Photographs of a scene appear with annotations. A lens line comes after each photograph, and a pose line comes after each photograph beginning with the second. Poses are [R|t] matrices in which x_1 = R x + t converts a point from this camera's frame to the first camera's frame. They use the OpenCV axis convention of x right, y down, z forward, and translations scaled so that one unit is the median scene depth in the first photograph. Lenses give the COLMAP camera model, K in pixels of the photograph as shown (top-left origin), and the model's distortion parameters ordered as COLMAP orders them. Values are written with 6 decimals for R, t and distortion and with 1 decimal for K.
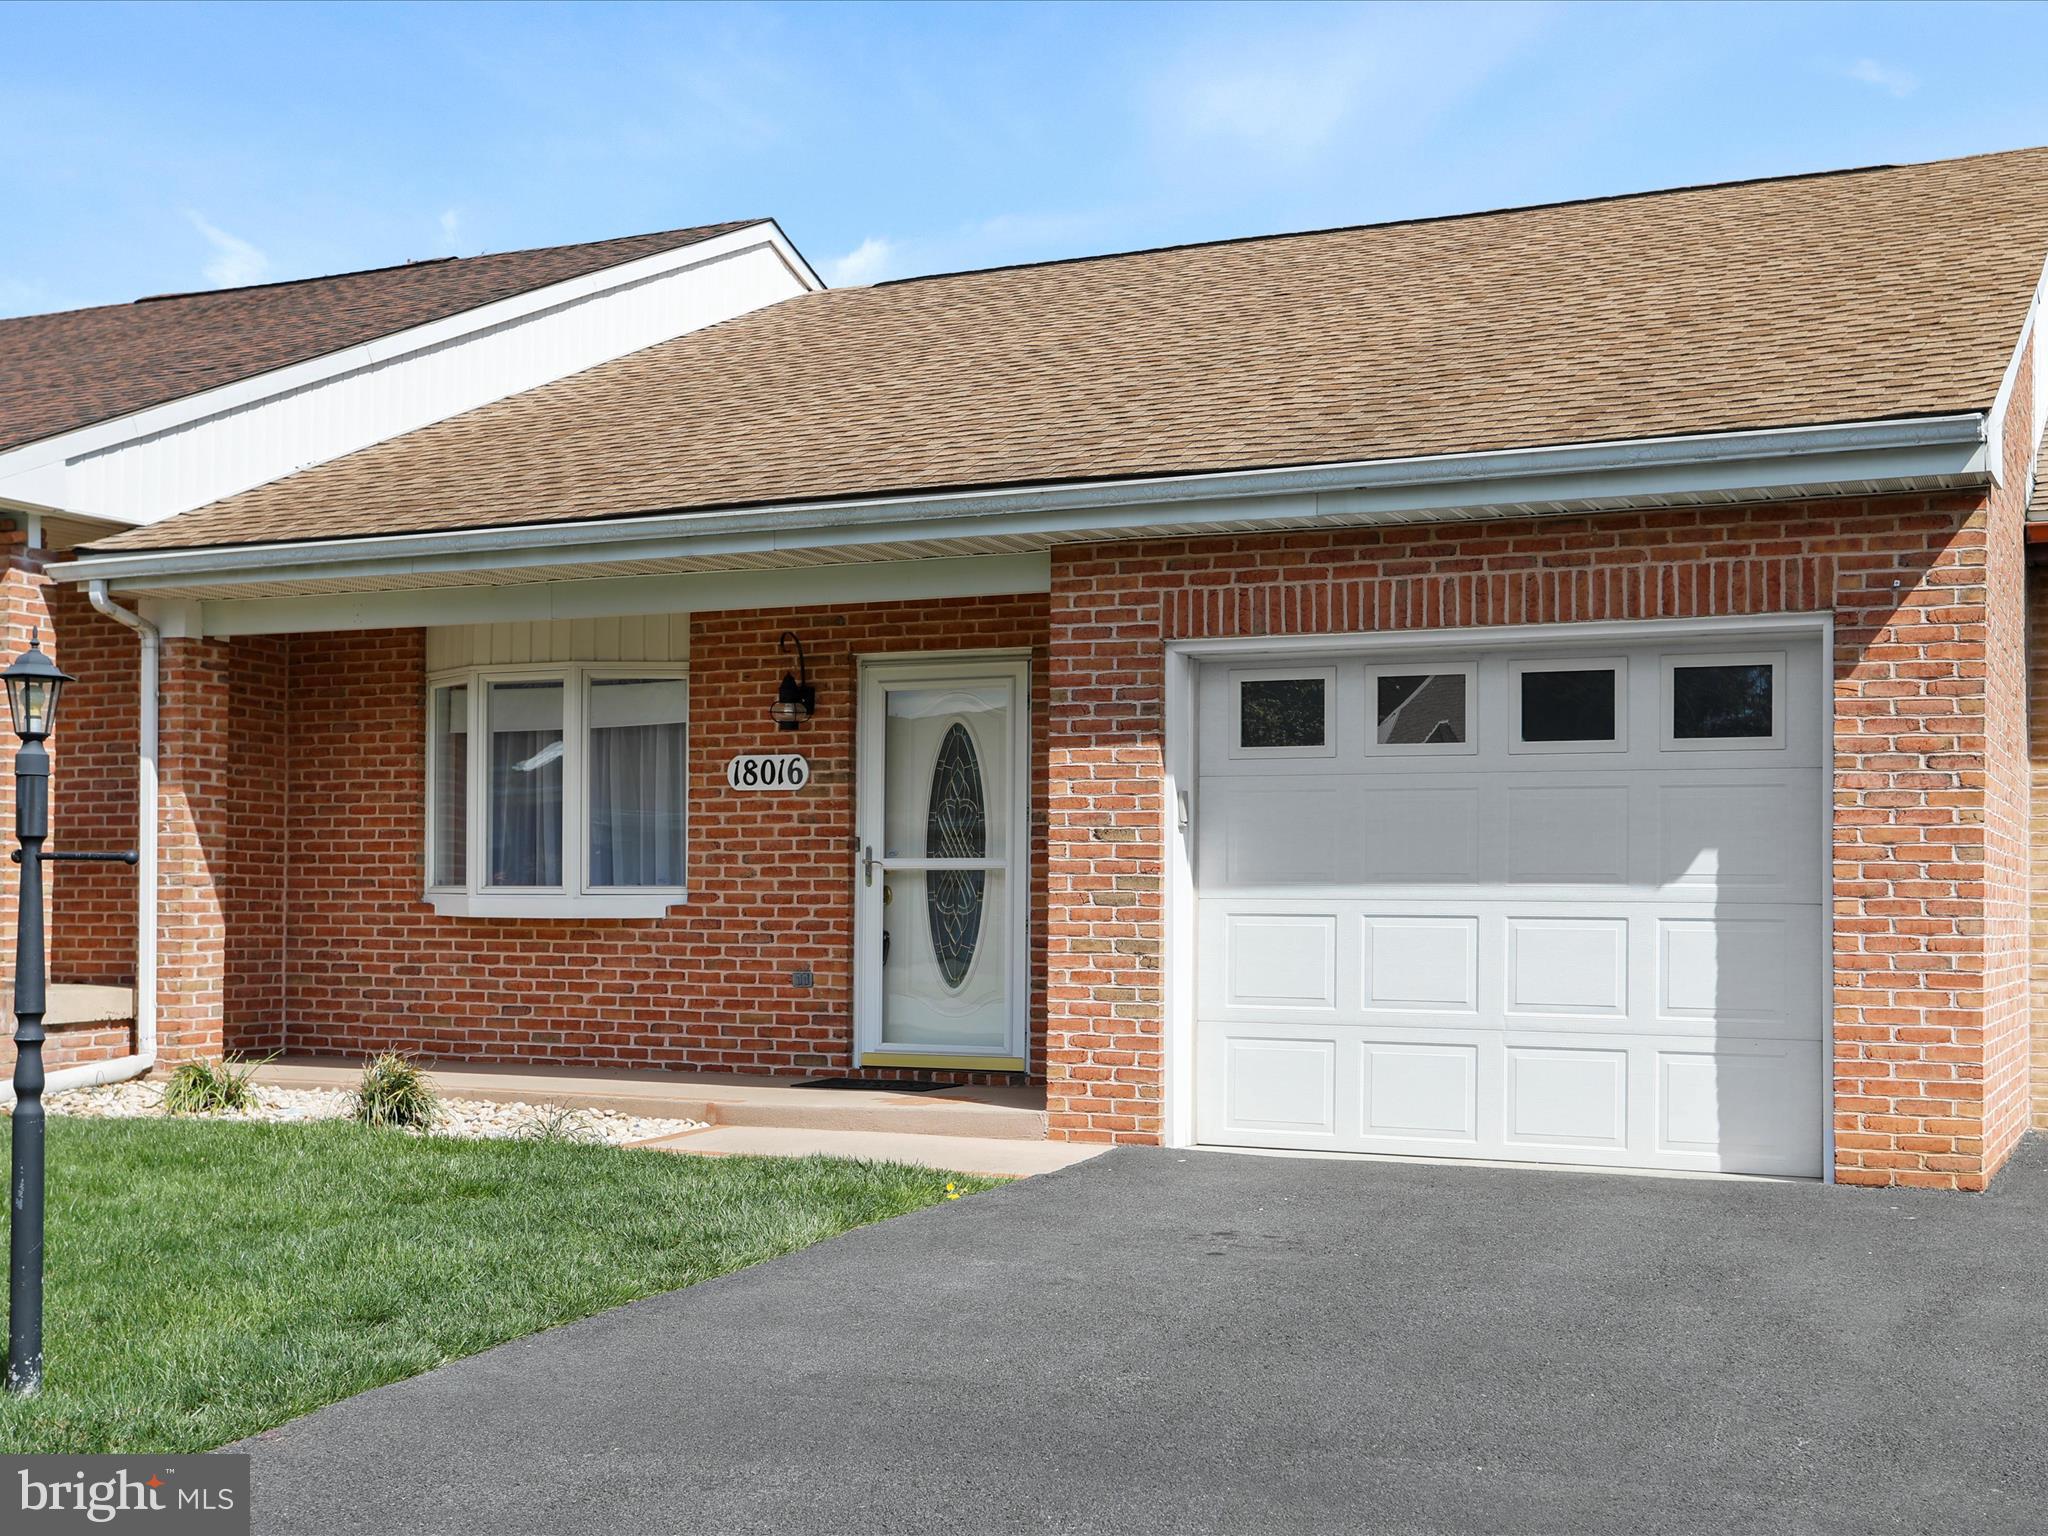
lens RADIAL K [[1334.9, 0, 1026.6], [0, 1334.9, 867.5], [0, 0, 1]] dist [-0.086115, 0.082484]
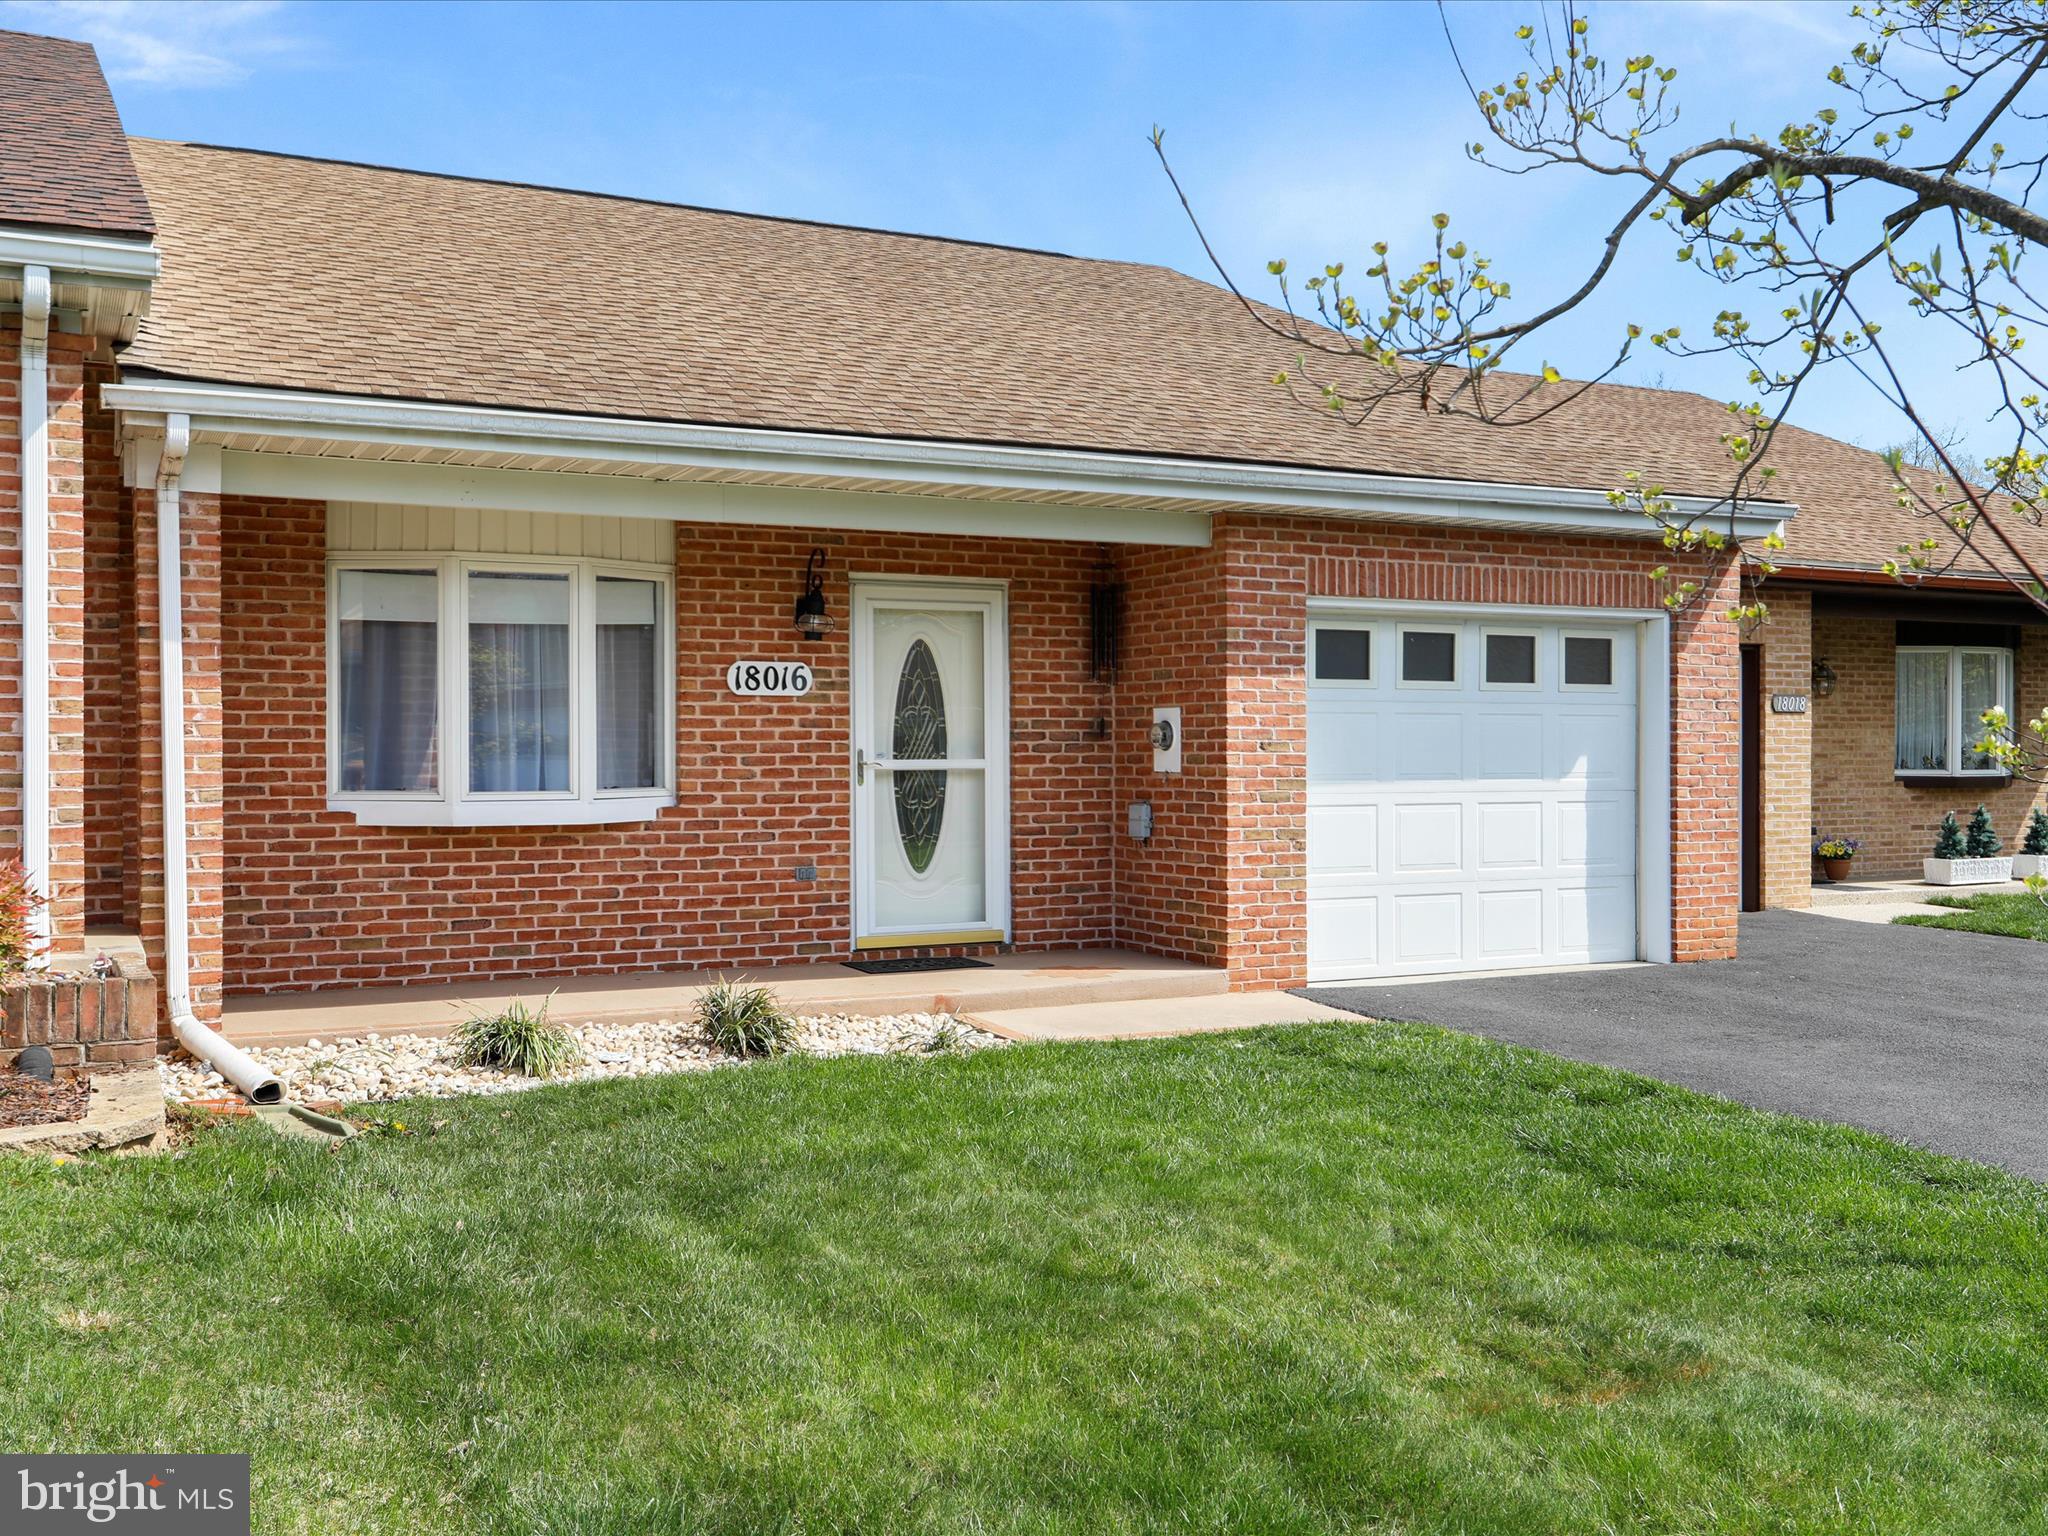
lens RADIAL K [[1105.7, 0, 1030.6], [0, 1105.7, 761.0], [0, 0, 1]] dist [-0.062744, 0.037755]
pose [[0.863685, -0.006704, 0.503987, -0.455000], [0.001640, 0.999944, 0.010491, -0.015162], [-0.504029, -0.008234, 0.863647, 0.145594]]
